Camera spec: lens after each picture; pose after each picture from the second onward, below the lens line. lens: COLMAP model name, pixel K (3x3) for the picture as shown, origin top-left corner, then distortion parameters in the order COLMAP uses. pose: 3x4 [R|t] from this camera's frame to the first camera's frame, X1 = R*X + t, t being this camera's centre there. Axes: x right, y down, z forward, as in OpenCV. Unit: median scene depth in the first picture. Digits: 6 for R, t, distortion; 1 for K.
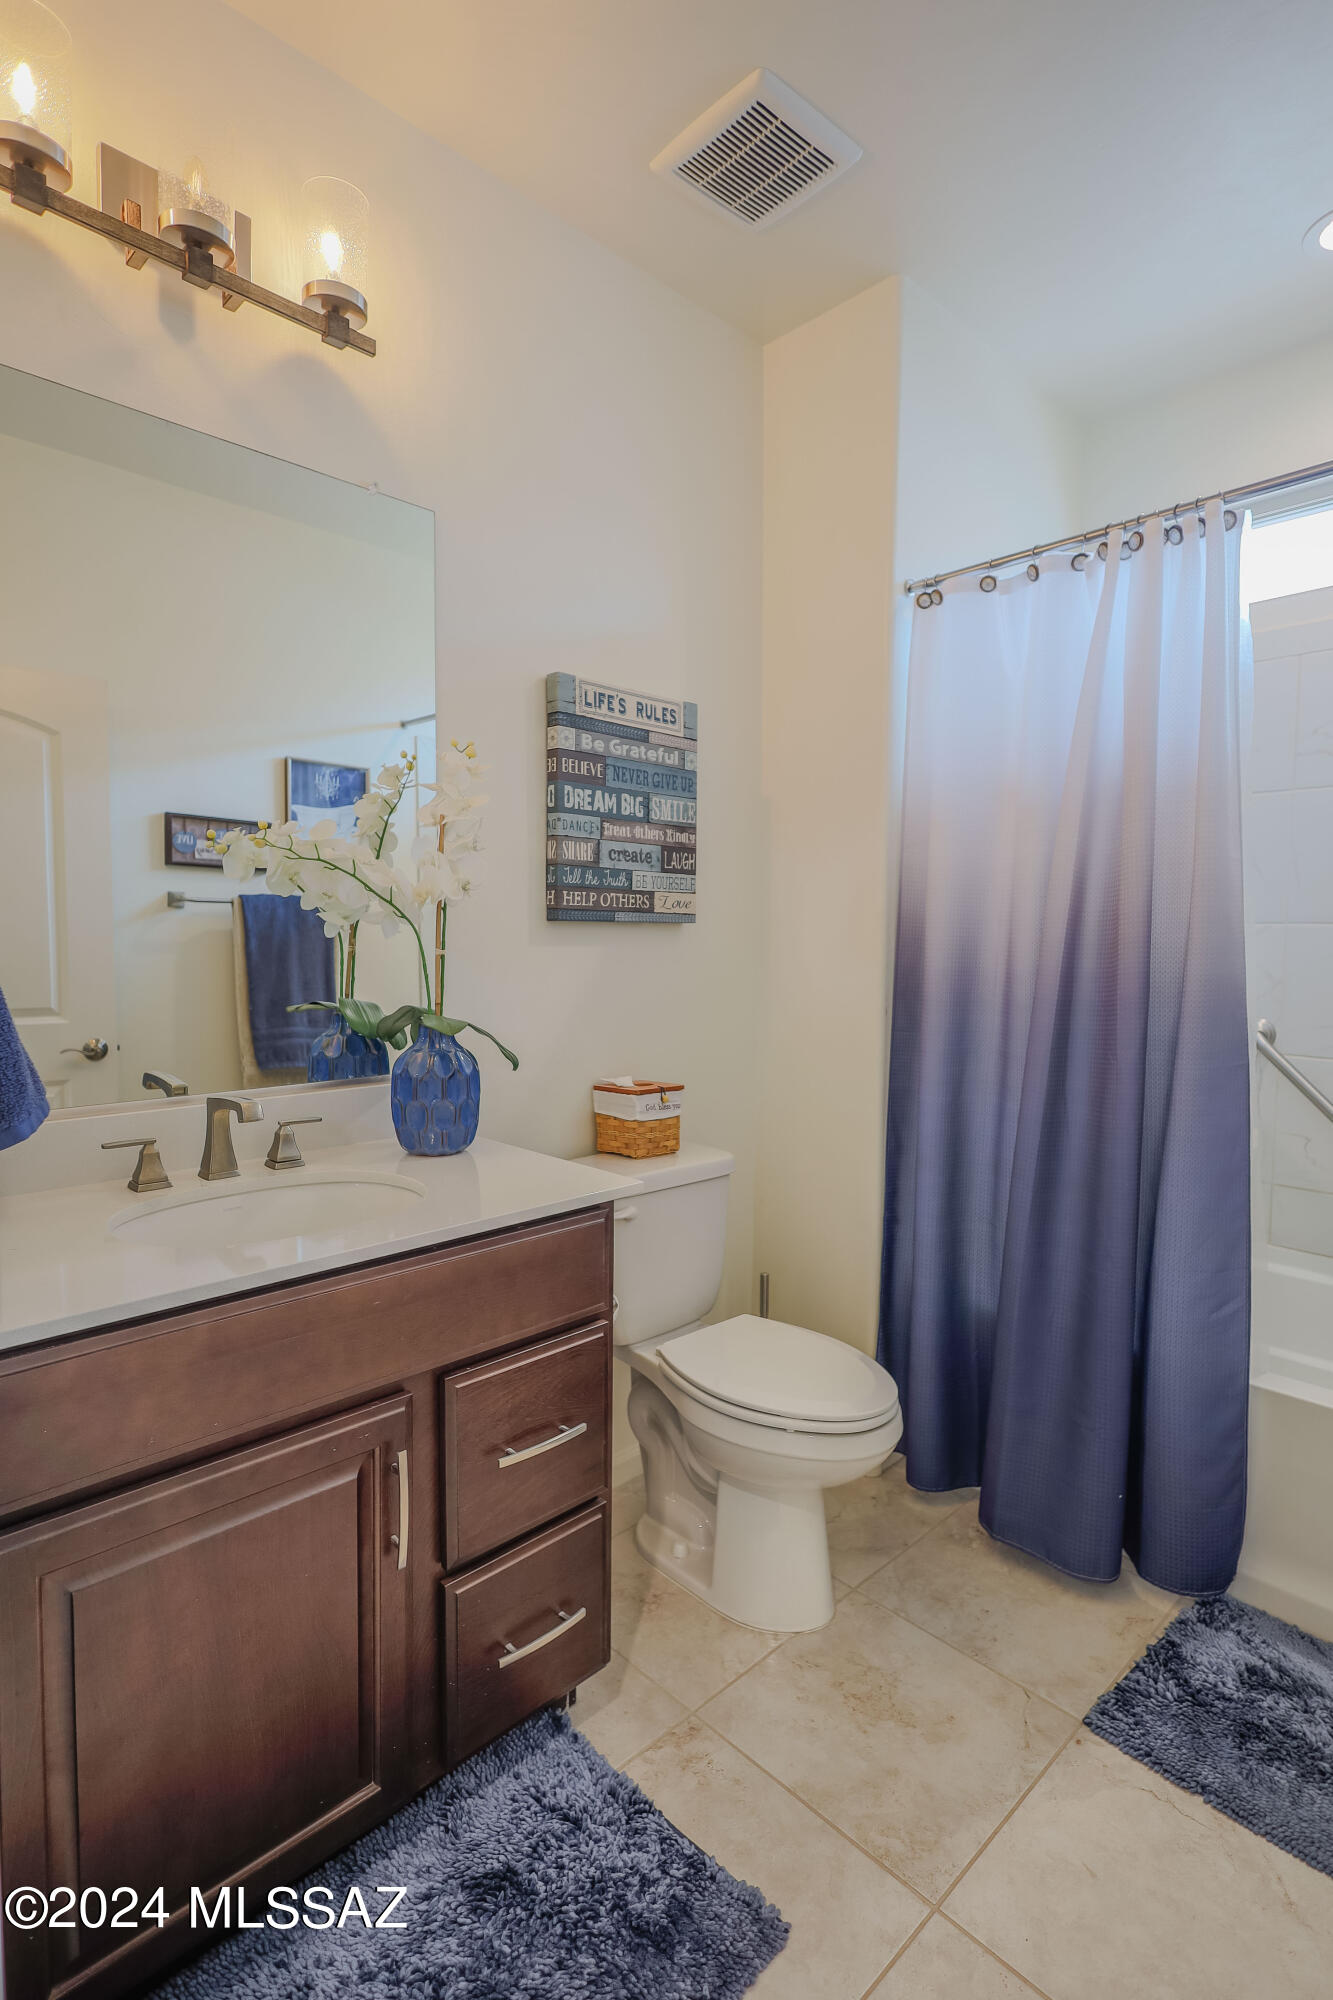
lens RADIAL K [[898.6, 0, 706.7], [0, 898.6, 992.5], [0, 0, 1]] dist [0.000088, 0.000108]
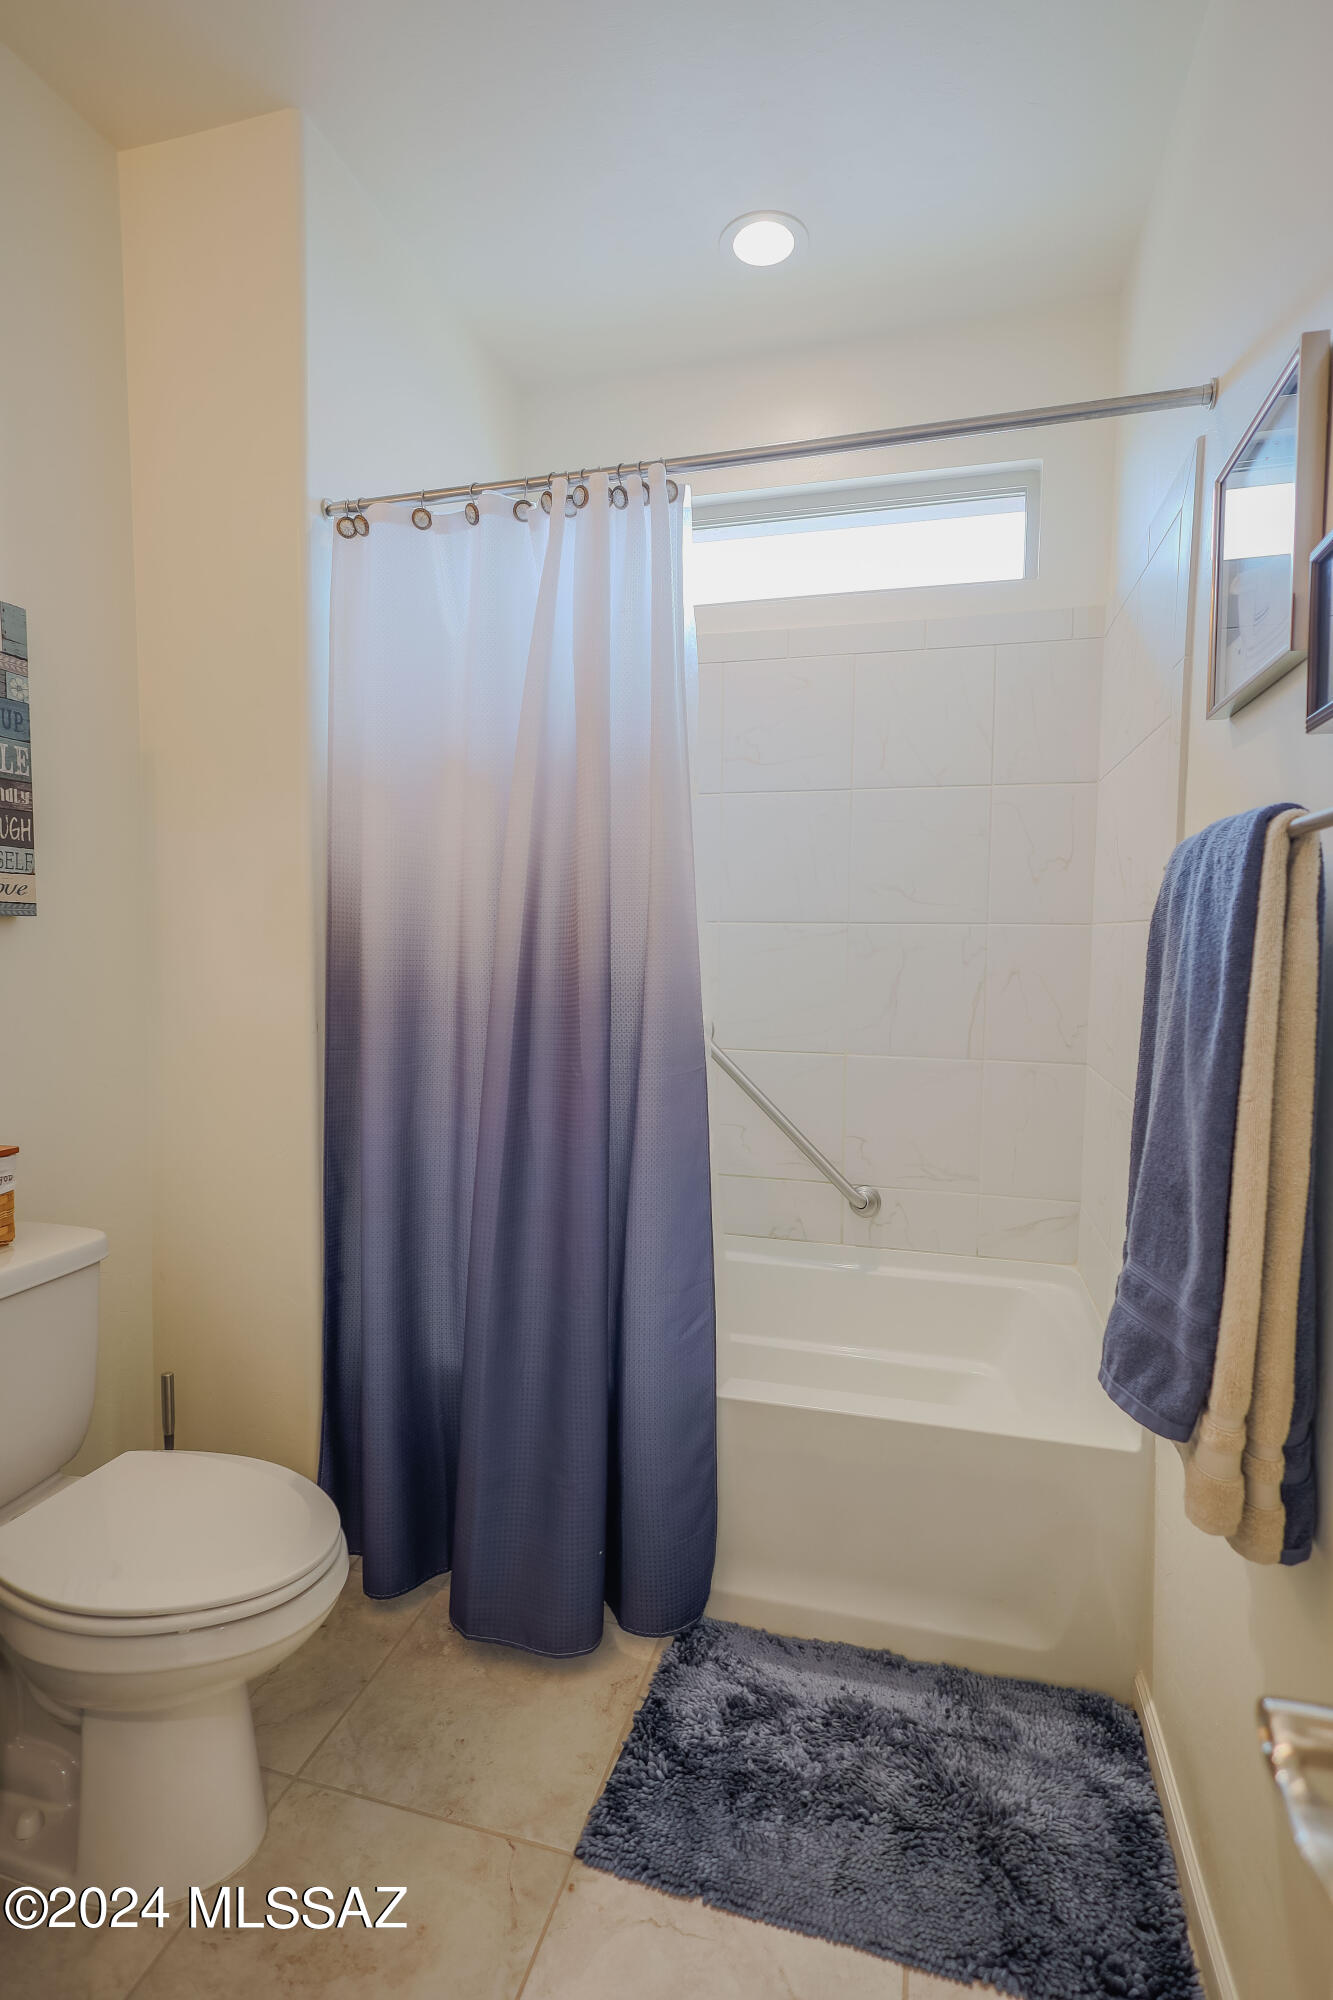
lens RADIAL K [[974.9, 0, 666.5], [0, 974.9, 1000.0], [0, 0, 1]] dist [0.001734, 0.001149]
pose [[0.862536, -0.035413, 0.504755, 0.039010], [0.031985, 0.999369, 0.015459, -0.009297], [-0.504984, 0.002811, 0.863124, 0.110268]]
